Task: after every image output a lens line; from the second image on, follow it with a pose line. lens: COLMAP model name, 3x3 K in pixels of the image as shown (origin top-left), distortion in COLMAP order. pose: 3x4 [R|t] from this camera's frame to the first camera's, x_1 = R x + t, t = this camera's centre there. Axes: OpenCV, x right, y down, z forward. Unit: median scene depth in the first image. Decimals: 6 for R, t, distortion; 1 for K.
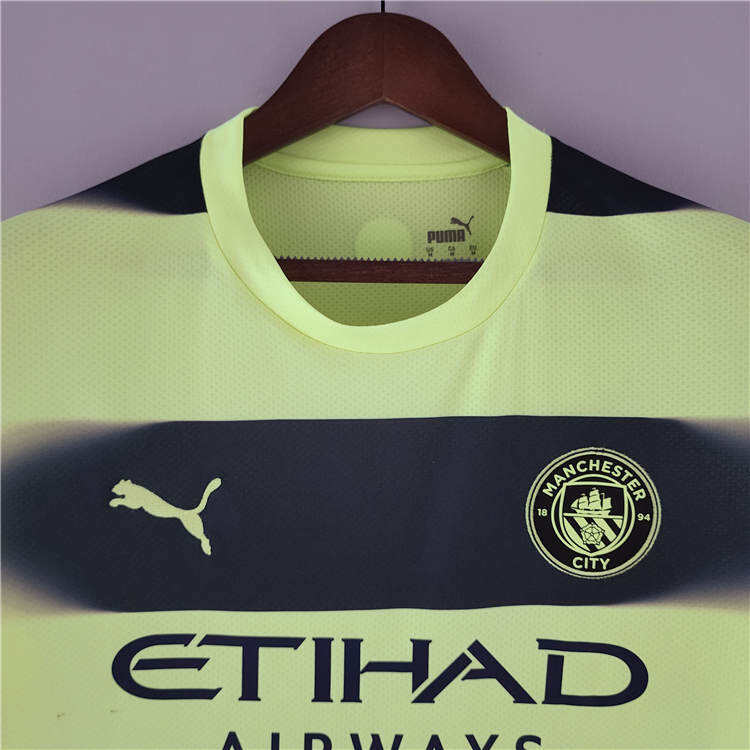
lens RADIAL K [[648.5, 0, 375.0], [0, 648.5, 375.0], [0, 0, 1]] dist [0.006793, 0.001762]
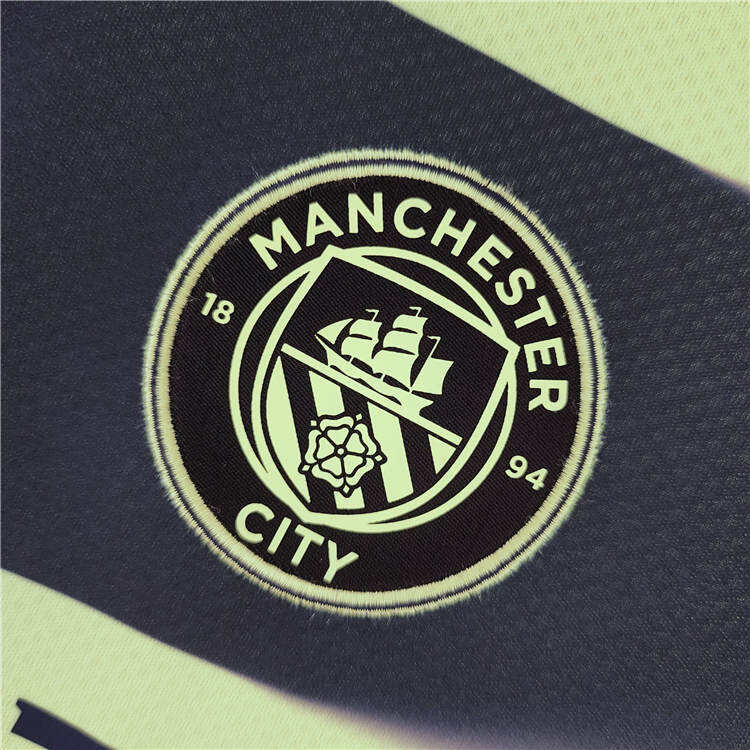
lens RADIAL K [[649.9, 0, 375.0], [0, 649.9, 375.0], [0, 0, 1]] dist [0.072147, -0.002937]
pose [[0.895556, 0.436967, 0.083907, 0.307756], [-0.437576, 0.899102, -0.011964, 0.210966], [-0.080669, -0.026001, 0.996402, 0.710920]]
